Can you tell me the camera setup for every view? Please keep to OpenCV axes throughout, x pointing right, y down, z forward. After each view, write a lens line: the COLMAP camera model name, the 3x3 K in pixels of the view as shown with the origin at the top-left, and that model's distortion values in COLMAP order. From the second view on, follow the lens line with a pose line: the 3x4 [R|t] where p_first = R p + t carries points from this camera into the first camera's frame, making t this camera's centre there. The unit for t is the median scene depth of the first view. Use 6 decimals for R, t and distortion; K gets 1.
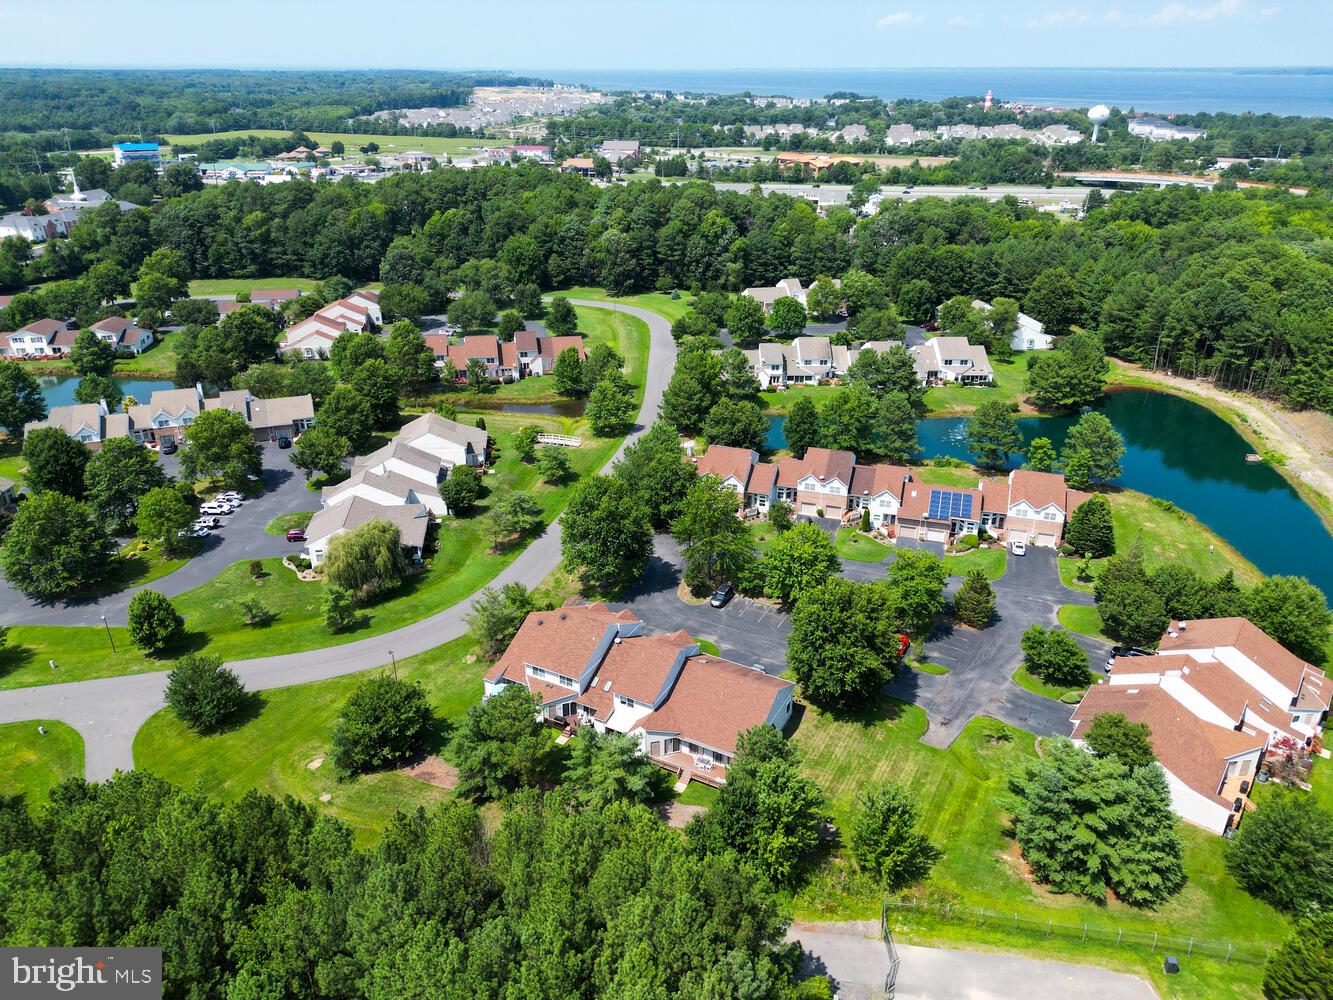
lens RADIAL K [[932.9, 0, 666.5], [0, 932.9, 500.0], [0, 0, 1]] dist [0.058828, -0.050535]
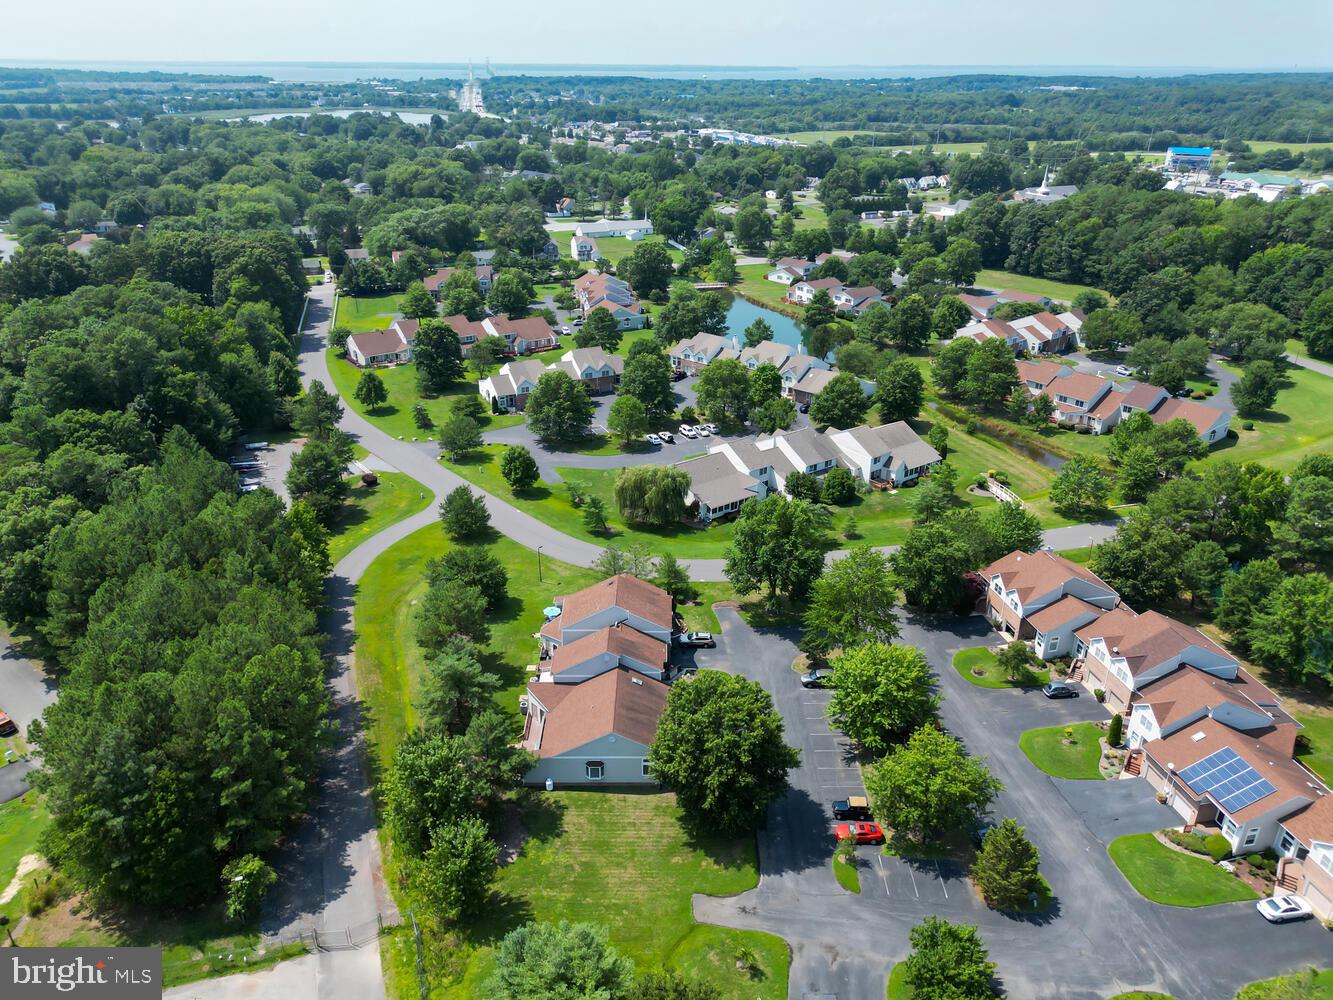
lens RADIAL K [[932.9, 0, 666.5], [0, 932.9, 500.0], [0, 0, 1]] dist [0.058828, -0.050535]
pose [[0.476840, 0.367022, -0.798698, 0.479825], [-0.369628, 0.908135, 0.196635, -0.127771], [0.797495, 0.201458, 0.568697, 0.269789]]
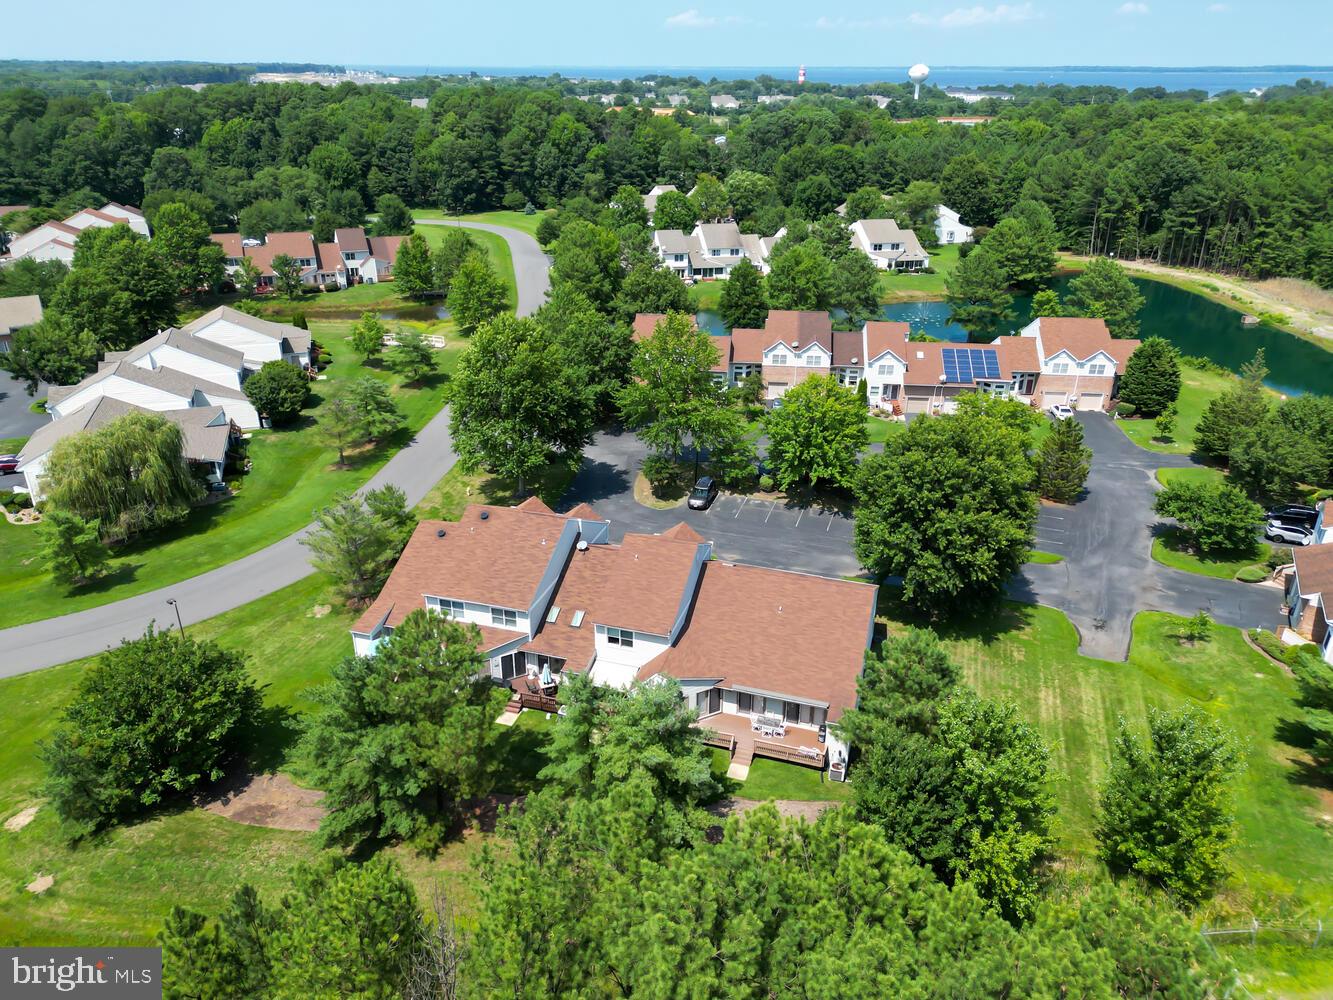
lens RADIAL K [[947.5, 0, 666.5], [0, 947.5, 500.0], [0, 0, 1]] dist [0.052601, -0.048639]
pose [[0.982115, -0.076238, 0.172158, -0.064071], [0.076595, 0.997052, 0.004579, 0.078405], [-0.172000, 0.008689, 0.985059, 0.253097]]
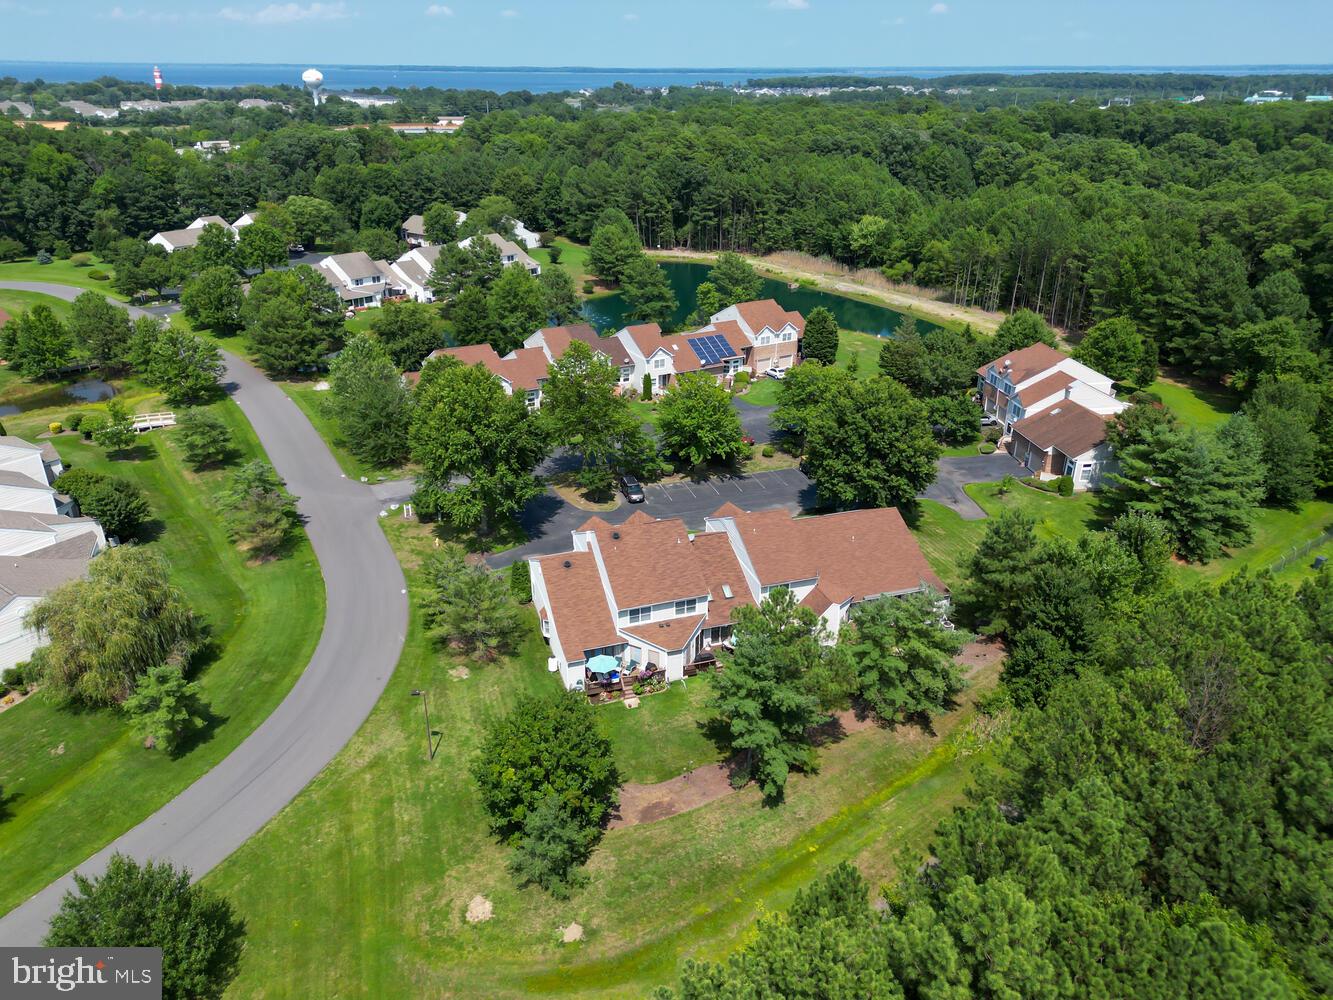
lens RADIAL K [[927.5, 0, 666.5], [0, 927.5, 500.0], [0, 0, 1]] dist [0.079961, -0.086812]
pose [[0.692279, -0.304035, 0.654456, -0.334181], [0.300742, 0.945956, 0.121333, 0.019292], [-0.655976, 0.112826, 0.746302, 0.300361]]
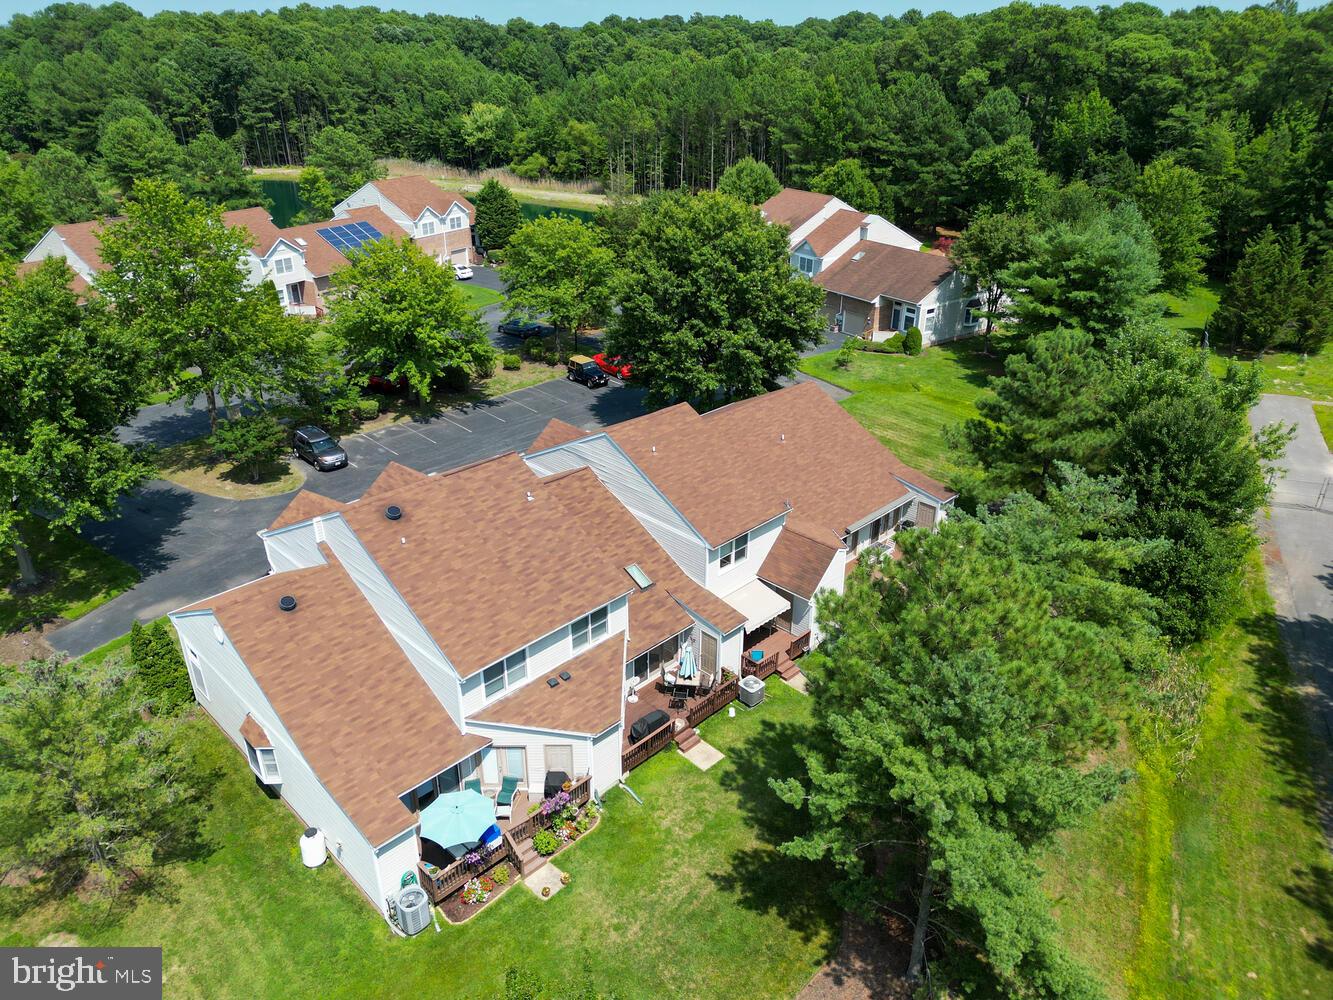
lens RADIAL K [[932.9, 0, 666.5], [0, 932.9, 500.0], [0, 0, 1]] dist [0.058828, -0.050535]
pose [[0.293684, -0.429796, 0.853830, -0.218034], [0.400232, 0.866443, 0.298481, 0.043492], [-0.868081, 0.254071, 0.426478, 0.510797]]
